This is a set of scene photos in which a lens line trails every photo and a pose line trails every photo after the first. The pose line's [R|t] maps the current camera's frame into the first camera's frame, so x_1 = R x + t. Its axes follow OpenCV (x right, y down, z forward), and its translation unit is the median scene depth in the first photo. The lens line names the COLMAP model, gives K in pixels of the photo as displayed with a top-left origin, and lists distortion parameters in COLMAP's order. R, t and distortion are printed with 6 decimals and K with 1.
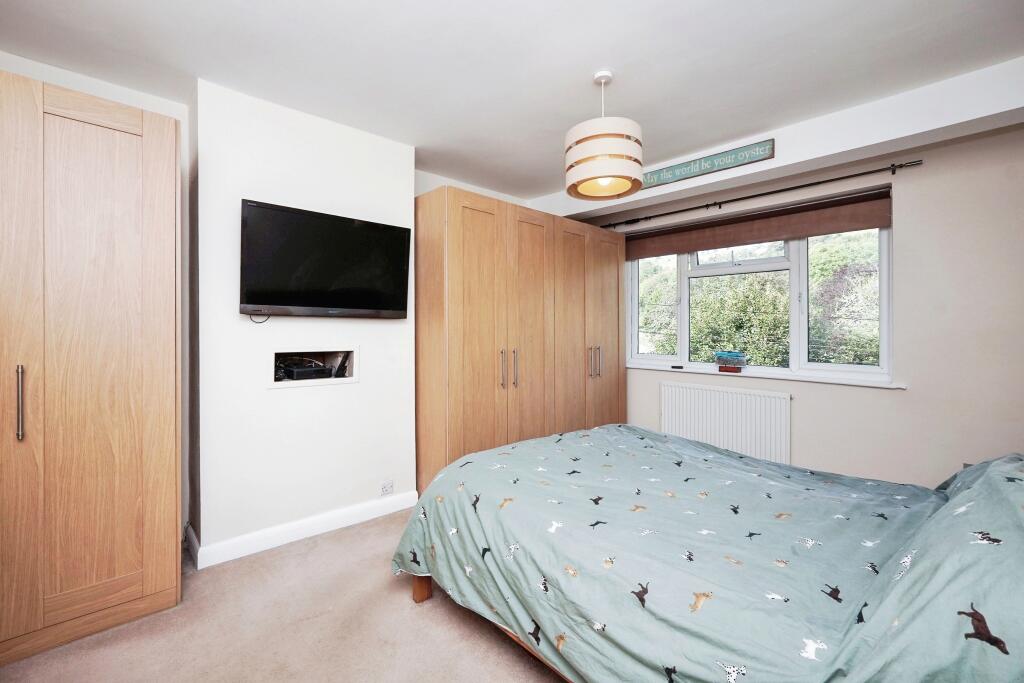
lens RADIAL K [[439.7, 0, 513.3], [0, 439.7, 325.3], [0, 0, 1]] dist [-0.000356, 0.005874]
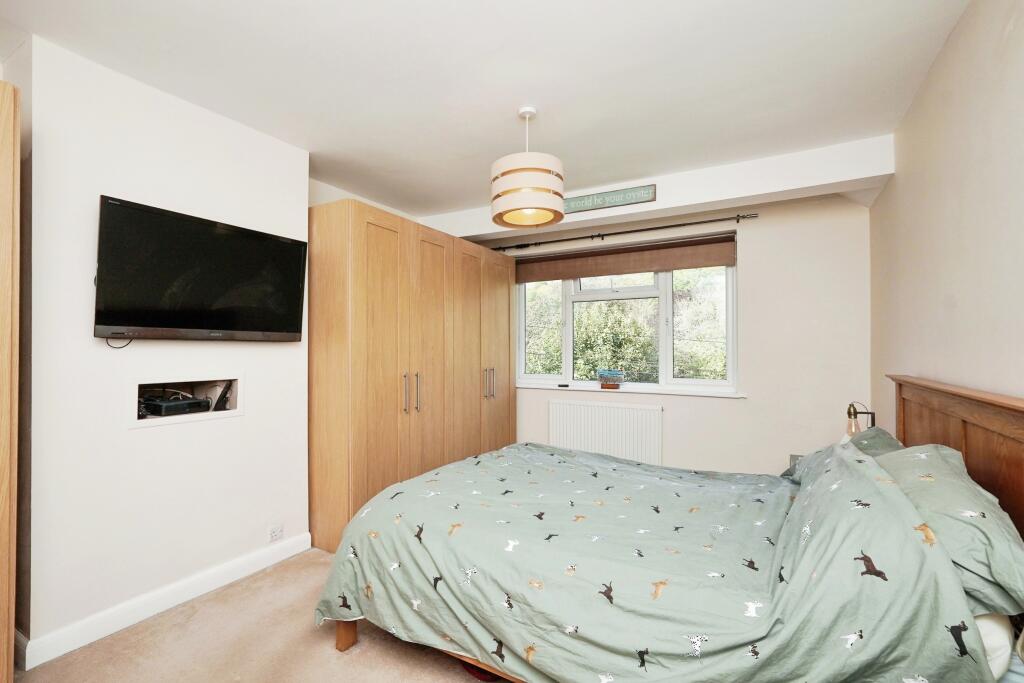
lens RADIAL K [[451.5, 0, 512.0], [0, 451.5, 341.5], [0, 0, 1]] dist [-0.001227, 0.004249]
pose [[0.955585, -0.002708, 0.294702, -0.137453], [0.004987, 0.999963, -0.006981, -0.009230], [-0.294672, 0.008140, 0.955564, -0.013184]]
